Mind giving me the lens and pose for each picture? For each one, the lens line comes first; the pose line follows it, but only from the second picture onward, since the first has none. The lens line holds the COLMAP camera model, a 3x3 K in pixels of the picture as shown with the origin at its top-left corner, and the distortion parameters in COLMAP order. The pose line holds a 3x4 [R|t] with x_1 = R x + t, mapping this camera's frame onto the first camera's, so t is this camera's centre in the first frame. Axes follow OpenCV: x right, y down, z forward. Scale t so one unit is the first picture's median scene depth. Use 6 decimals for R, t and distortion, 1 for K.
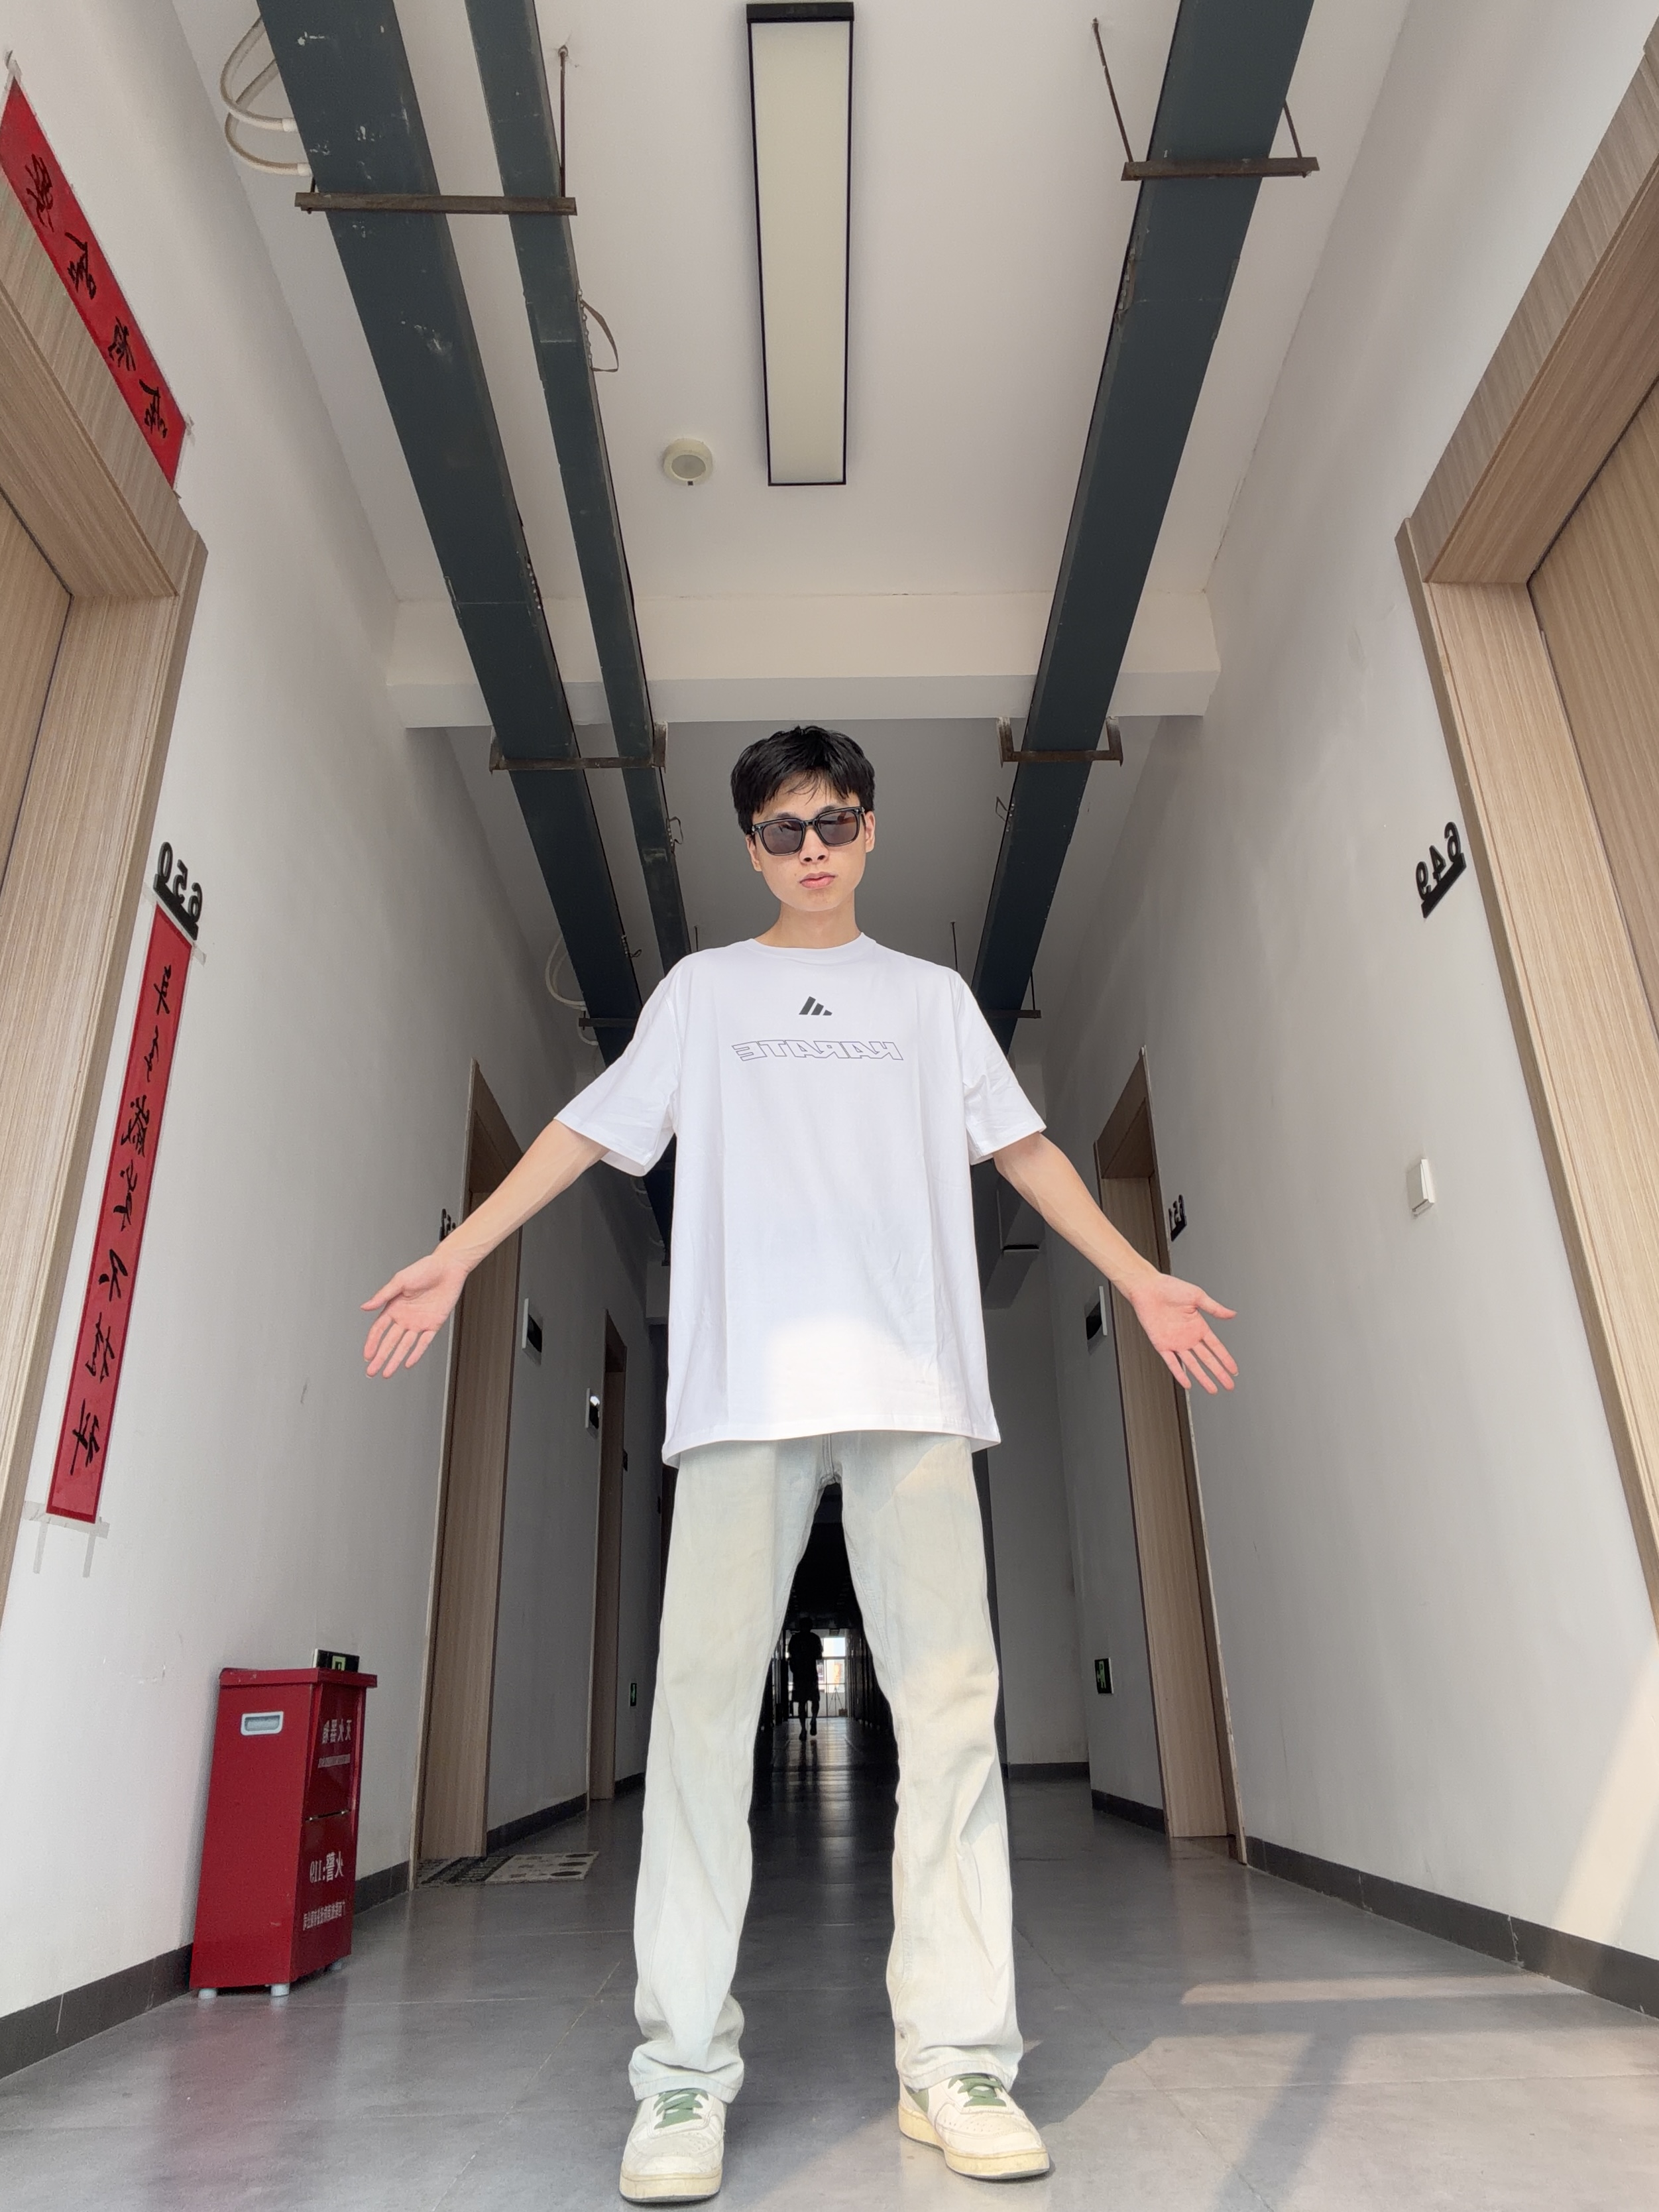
lens RADIAL K [[1504.3, 0, 829.1], [0, 1504.3, 1008.9], [0, 0, 1]] dist [0.001247, 0.000279]
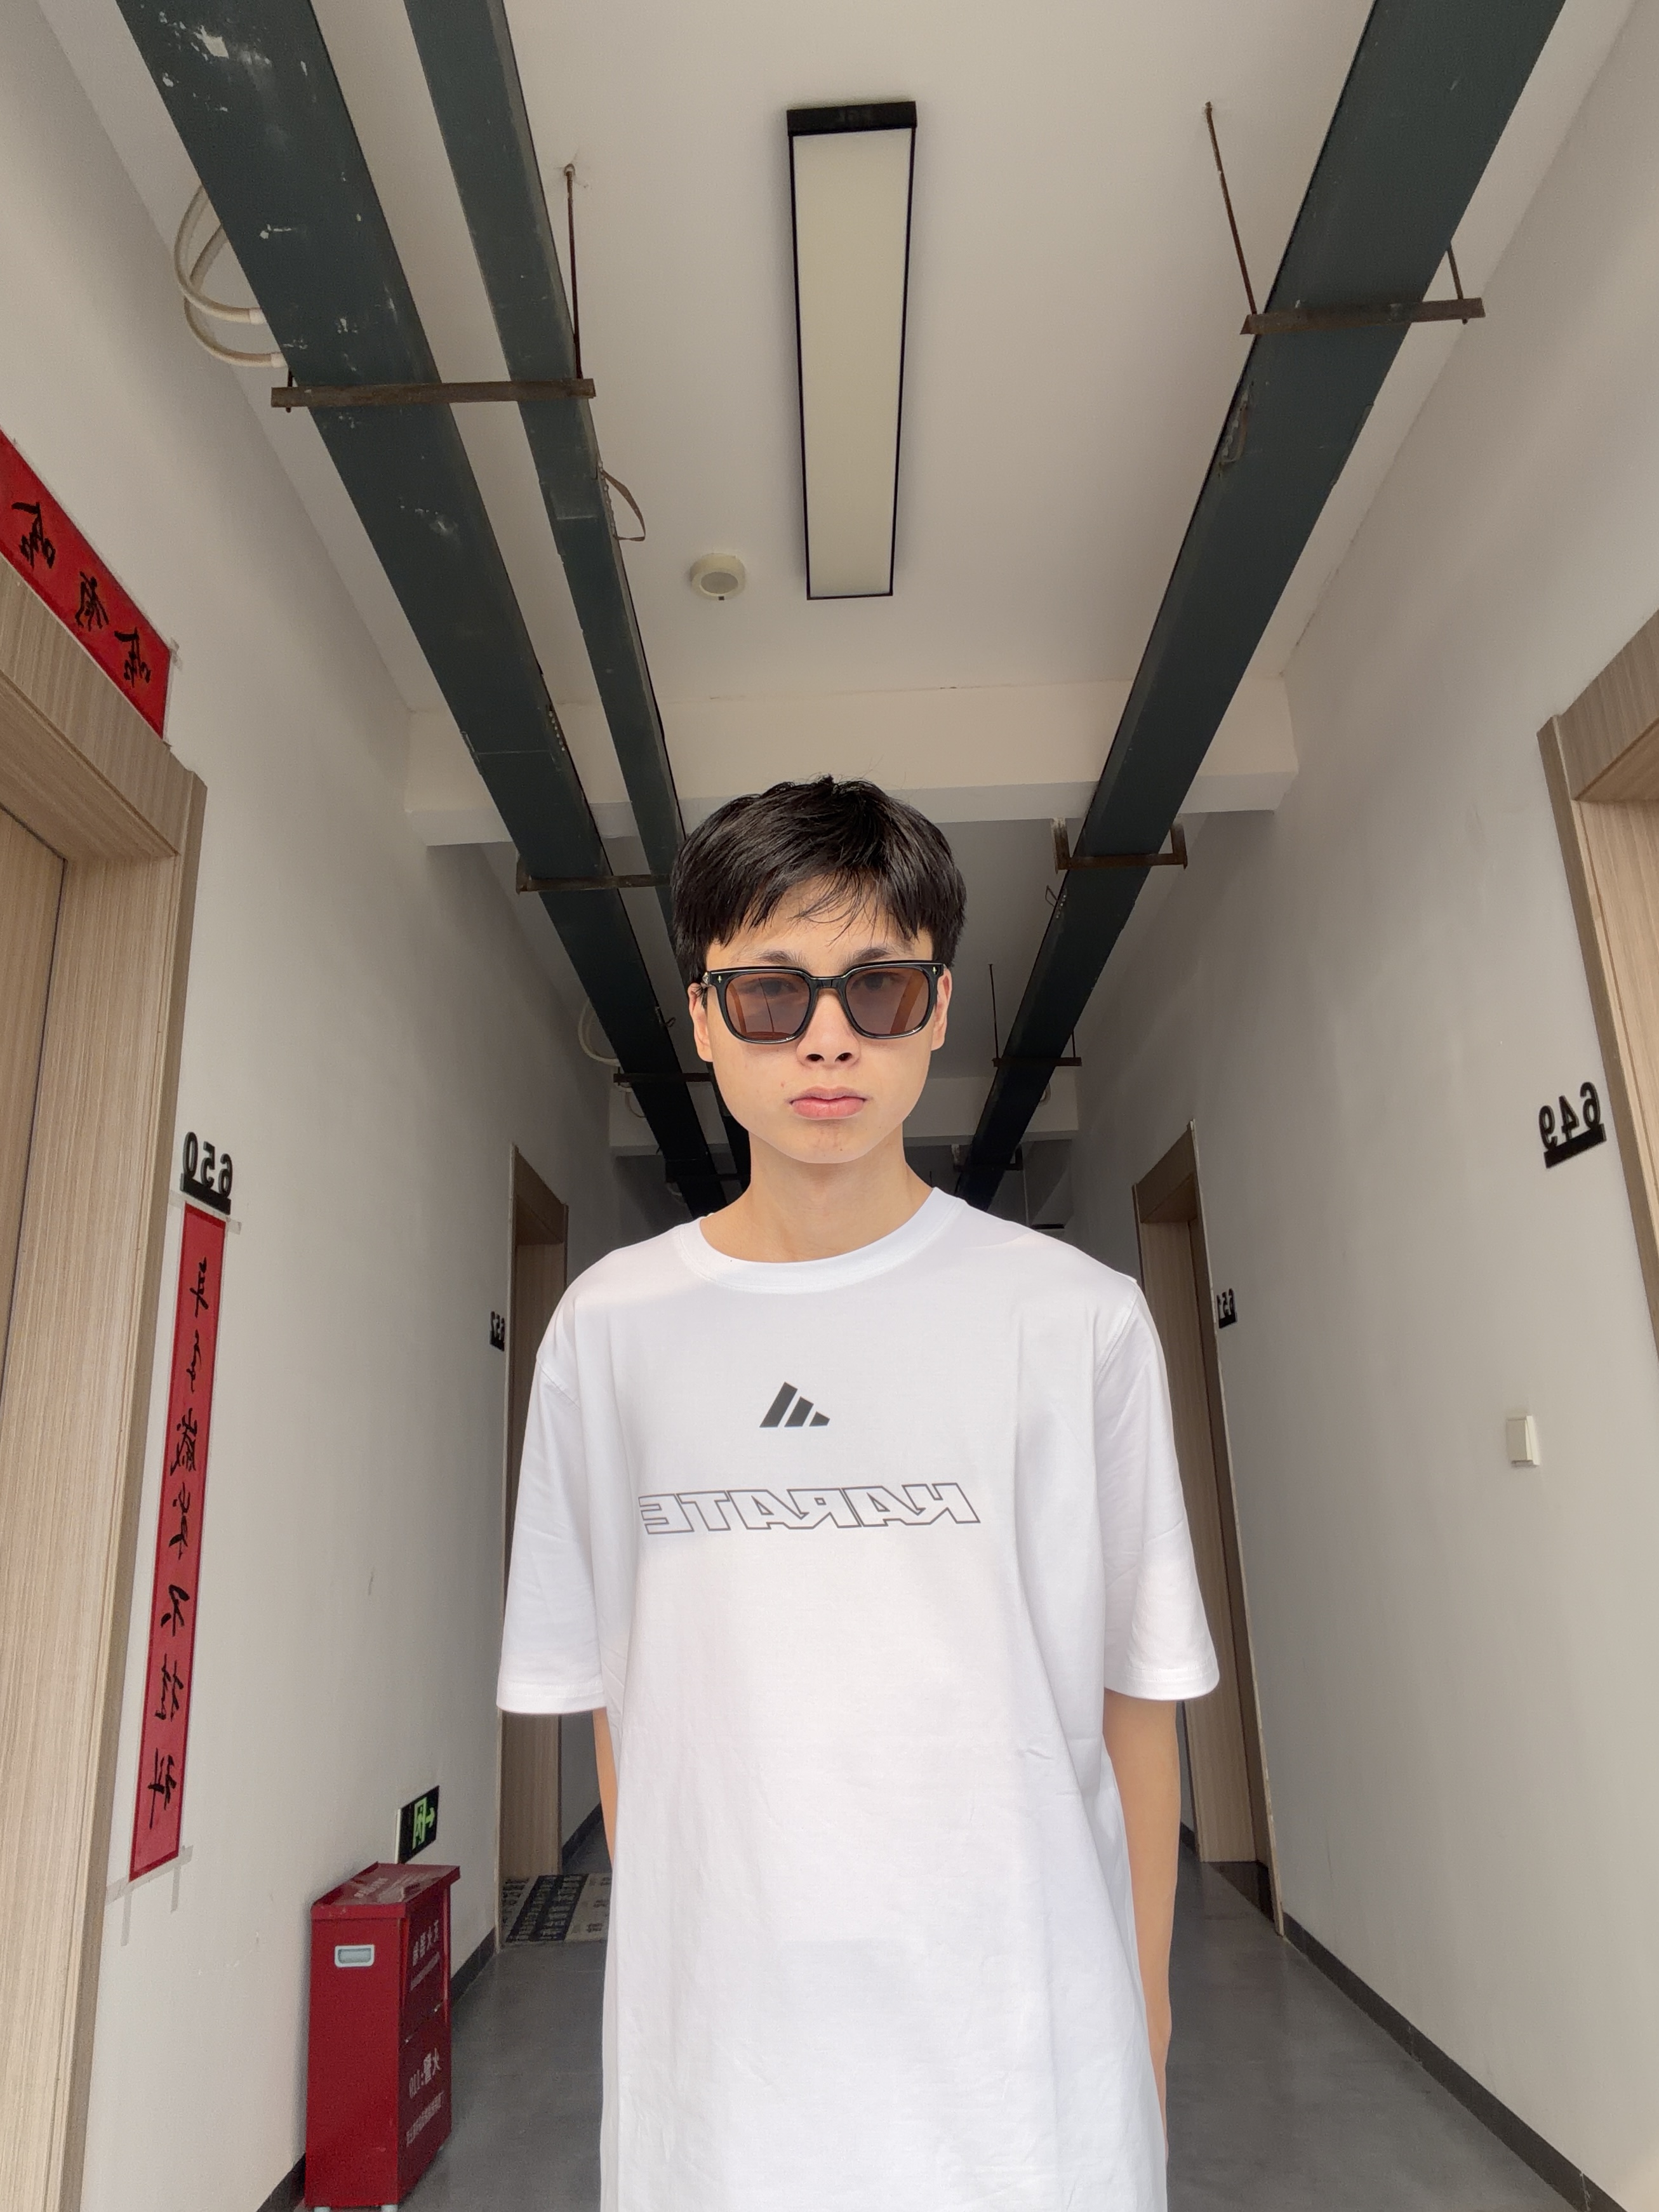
lens RADIAL K [[1438.6, 0, 780.0], [0, 1438.6, 1106.1], [0, 0, 1]] dist [0.001509, 0.001035]
pose [[0.998980, -0.014472, -0.042784, -0.032902], [0.021189, 0.986727, 0.160998, -0.254149], [0.039886, -0.161740, 0.986027, 0.127666]]
